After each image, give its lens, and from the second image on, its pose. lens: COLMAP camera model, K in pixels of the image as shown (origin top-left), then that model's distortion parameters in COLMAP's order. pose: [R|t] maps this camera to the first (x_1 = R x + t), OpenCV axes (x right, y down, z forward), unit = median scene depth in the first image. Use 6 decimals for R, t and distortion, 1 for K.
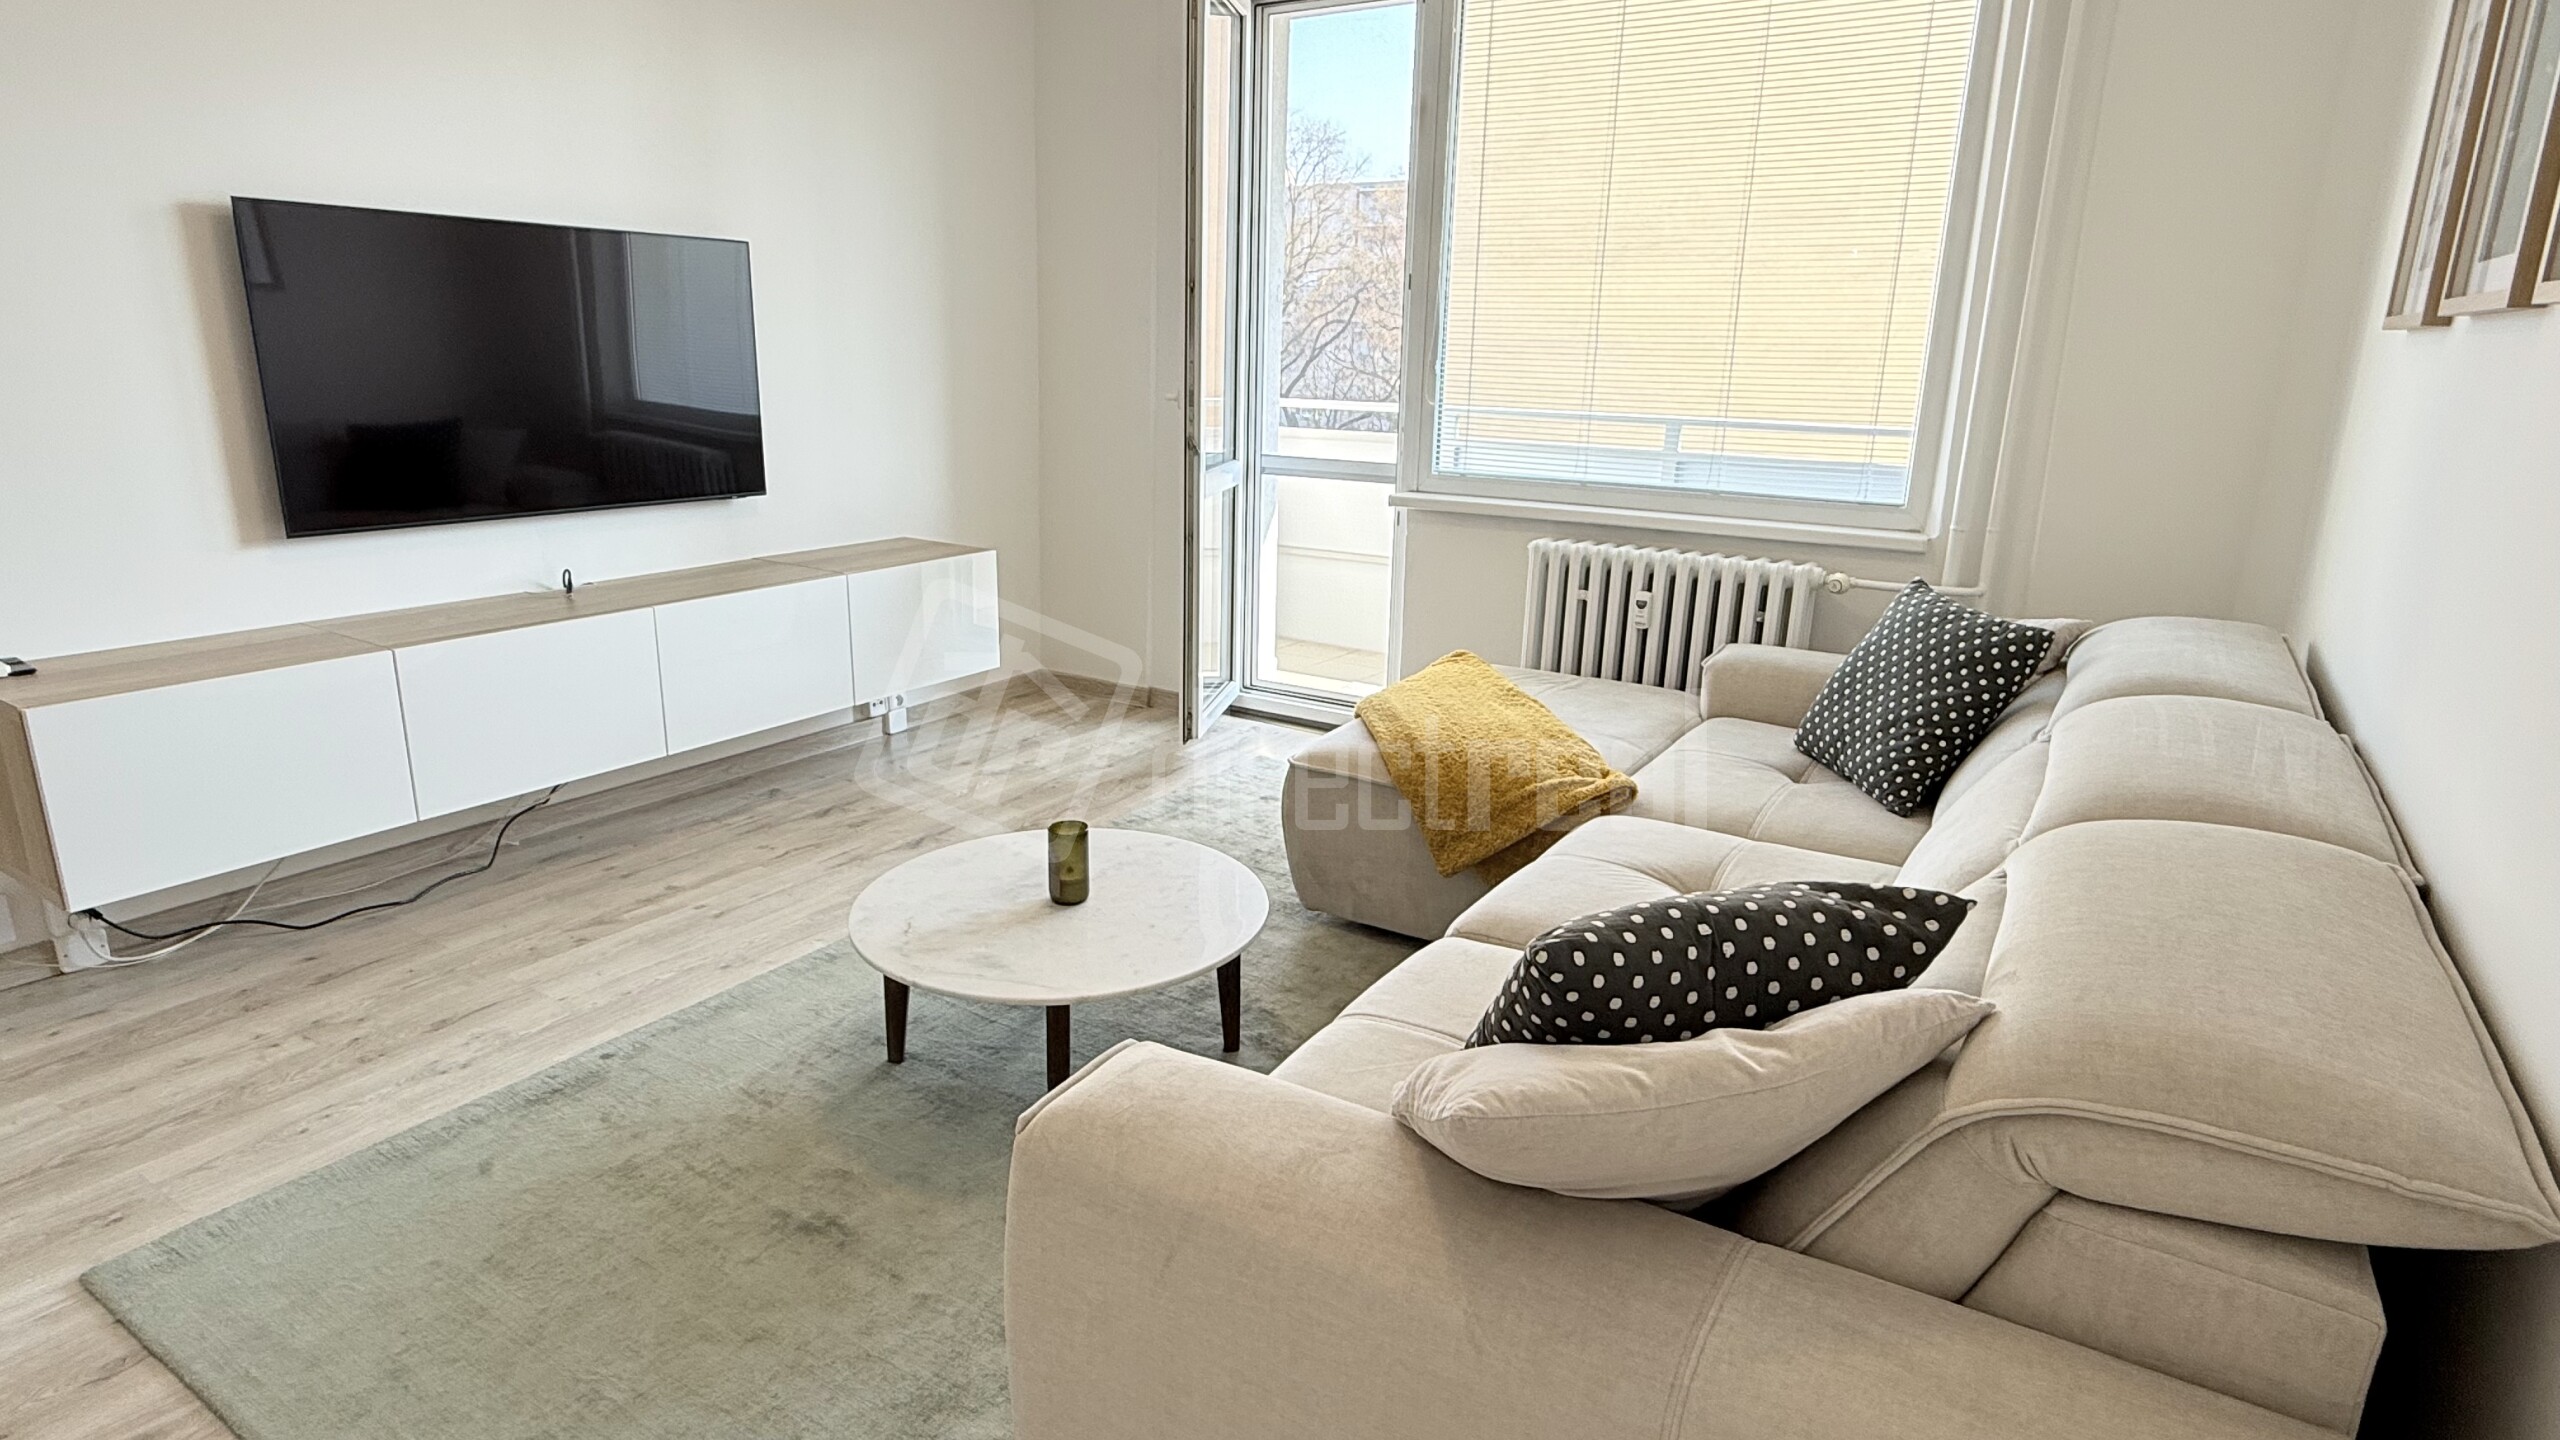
lens RADIAL K [[1348.8, 0, 1280.4], [0, 1348.8, 720.6], [0, 0, 1]] dist [-0.000101, 0.001946]
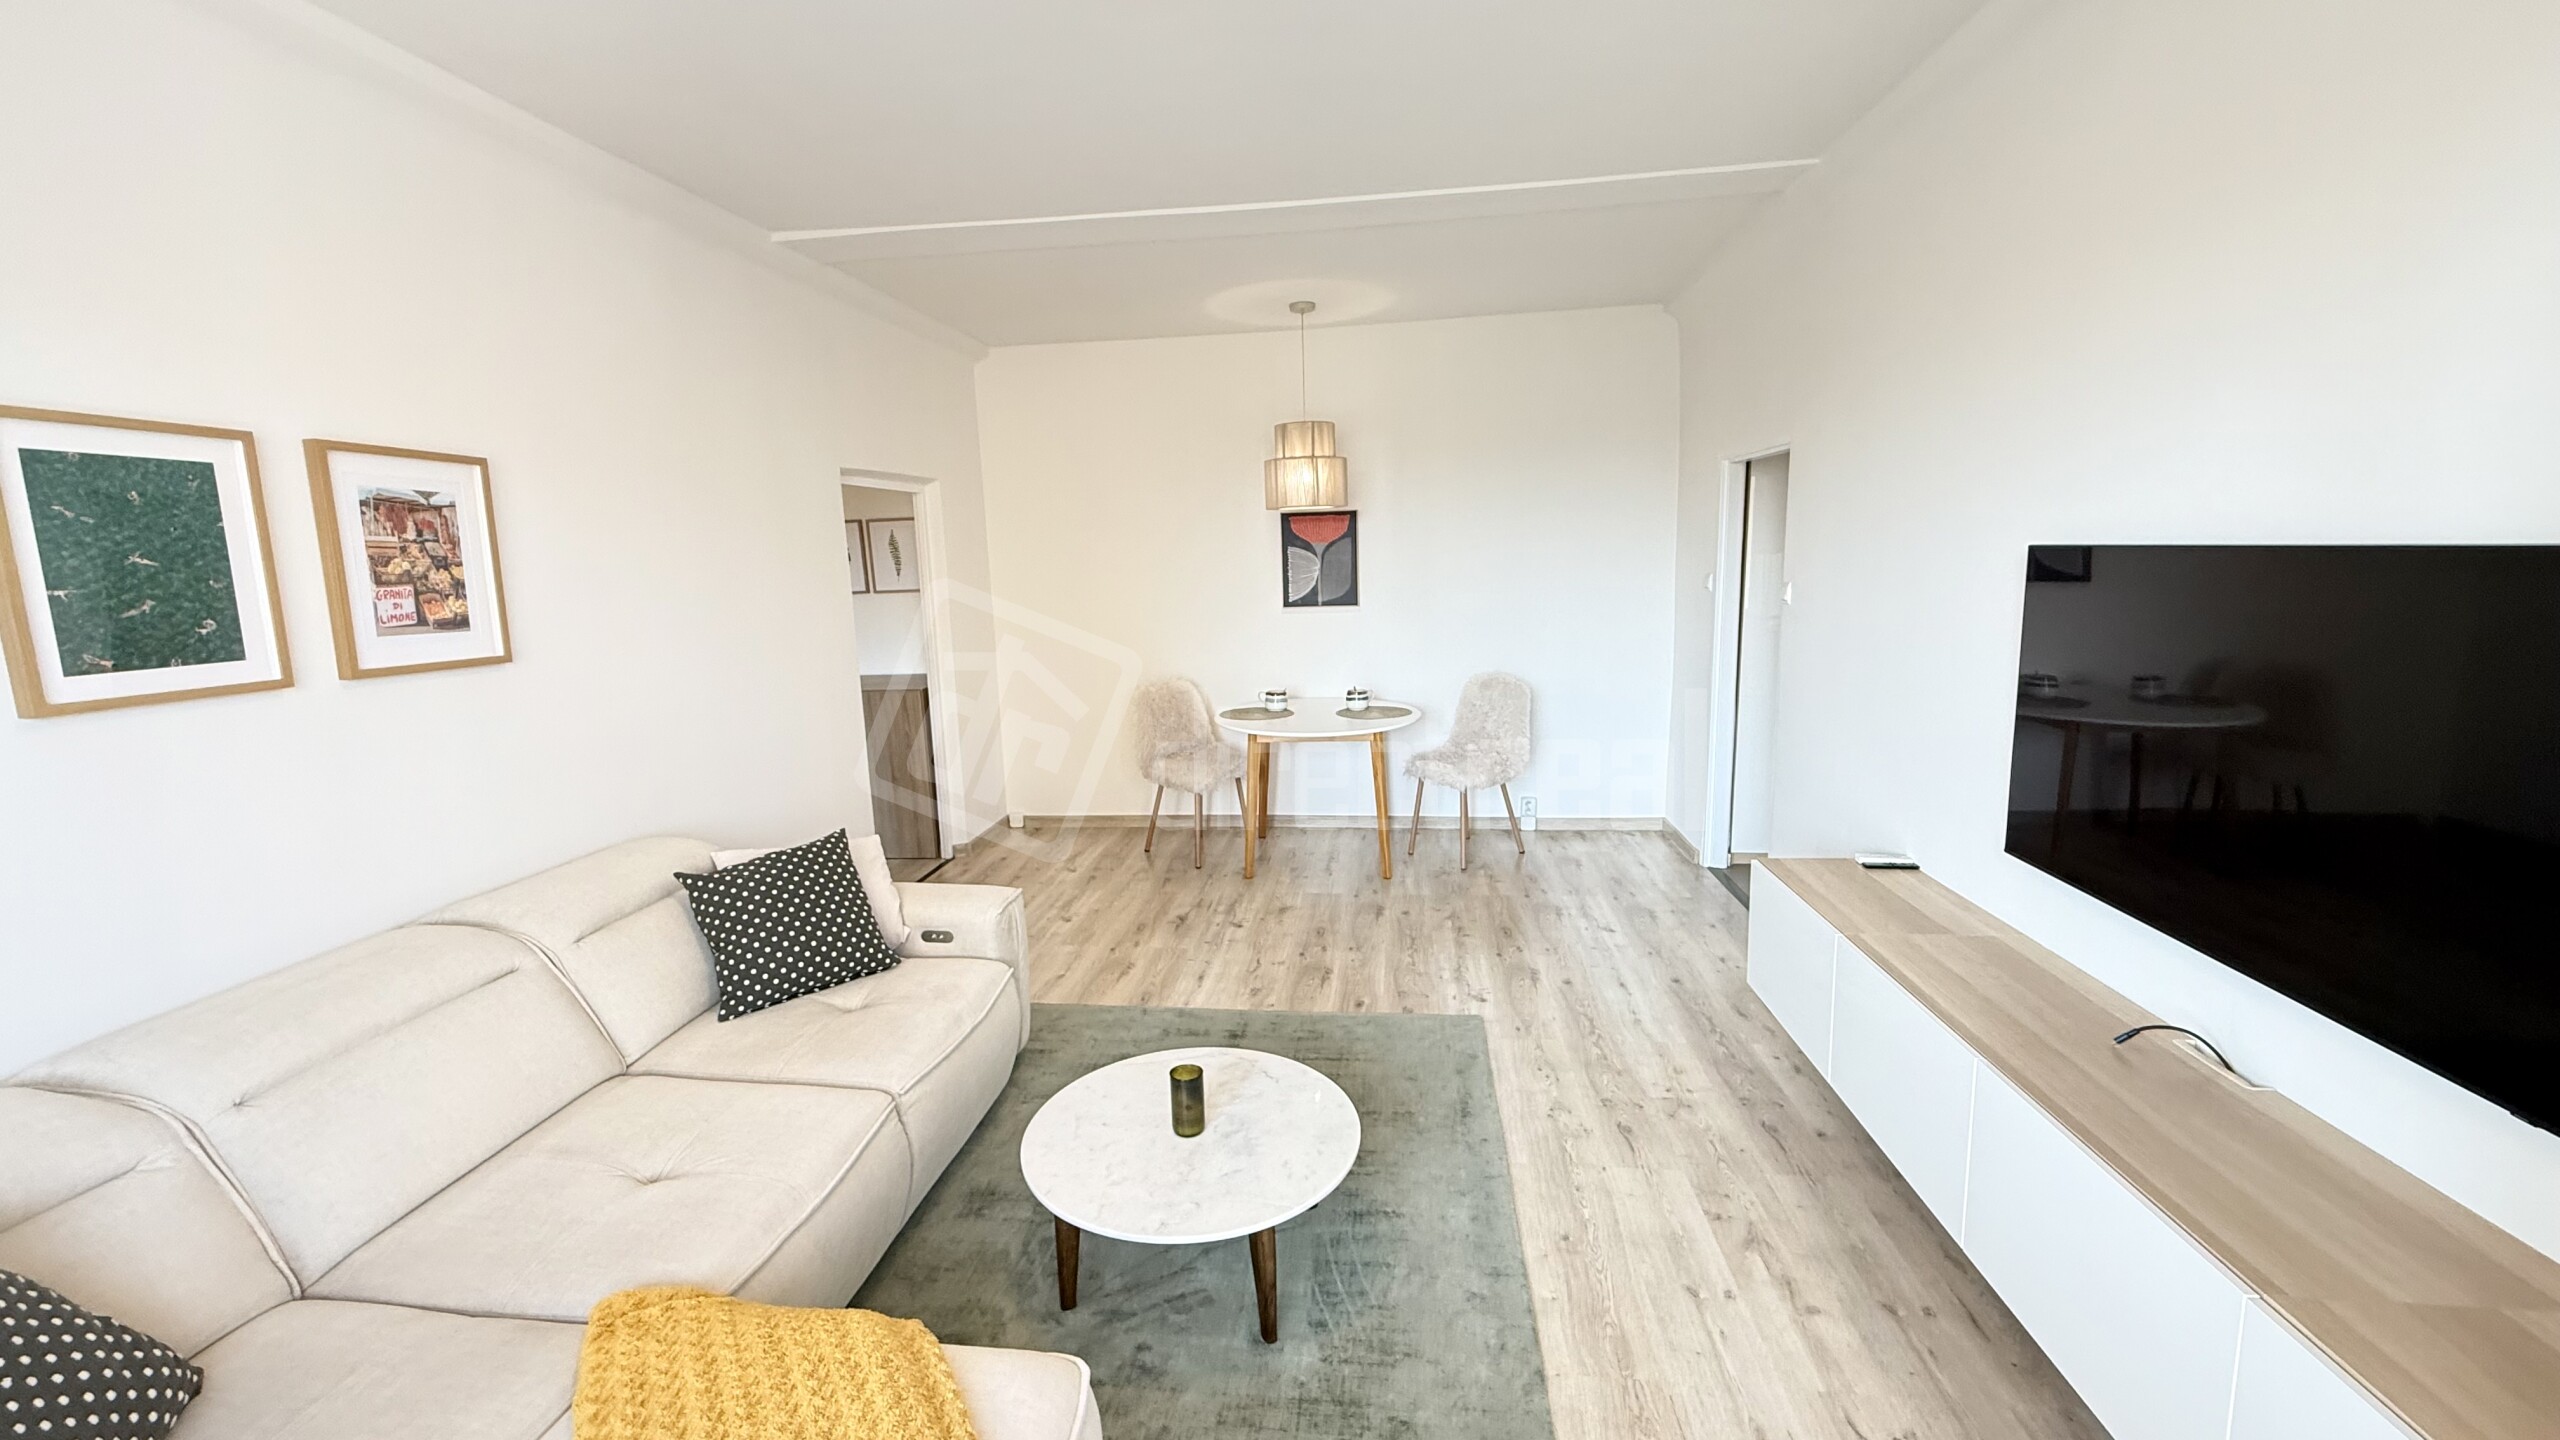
lens RADIAL K [[1018.1, 0, 1270.0], [0, 1018.1, 717.5], [0, 0, 1]] dist [-0.000181, -0.000042]
pose [[-0.906108, 0.072614, -0.416767, 0.105836], [-0.105284, 0.915455, 0.388404, -0.455186], [0.409735, 0.395815, -0.821856, 1.301407]]
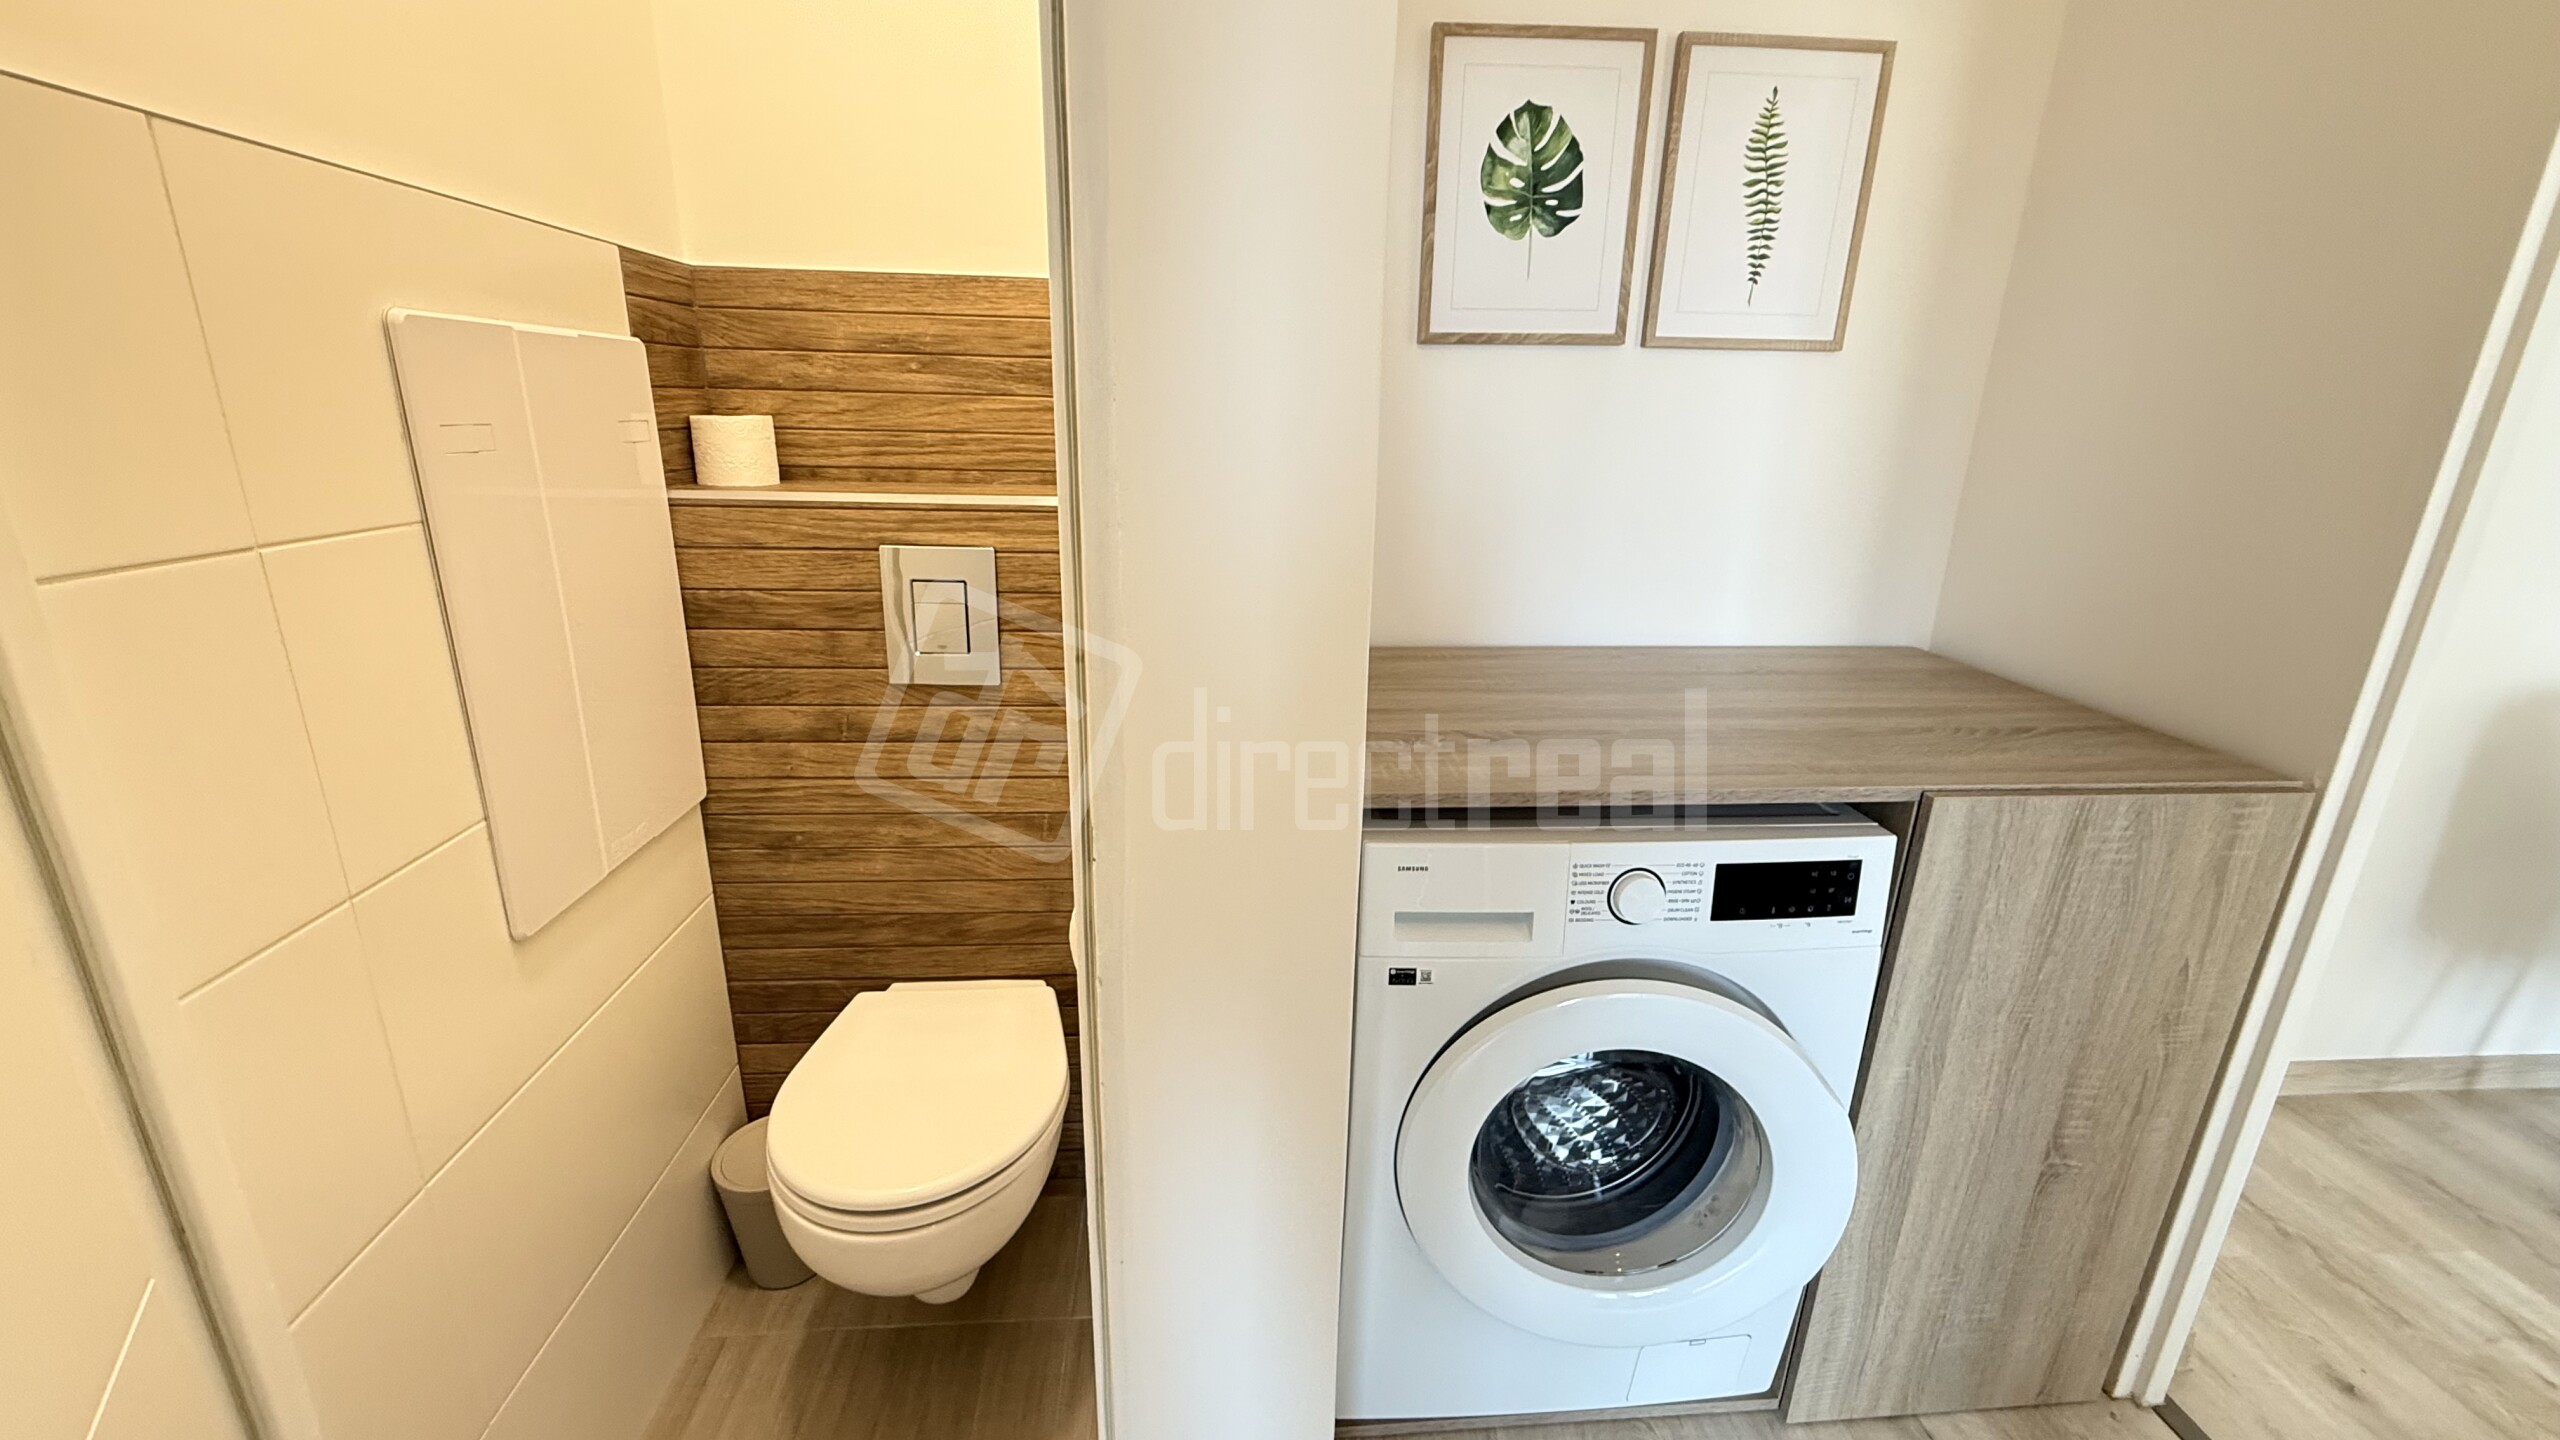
lens RADIAL K [[1018.1, 0, 1274.5], [0, 1018.1, 720.9], [0, 0, 1]] dist [-0.000181, -0.000042]
pose [[-0.803893, 0.136570, -0.578882, 0.432919], [-0.196011, 0.858078, 0.474638, 0.105553], [0.561548, 0.495026, -0.663034, -0.335333]]
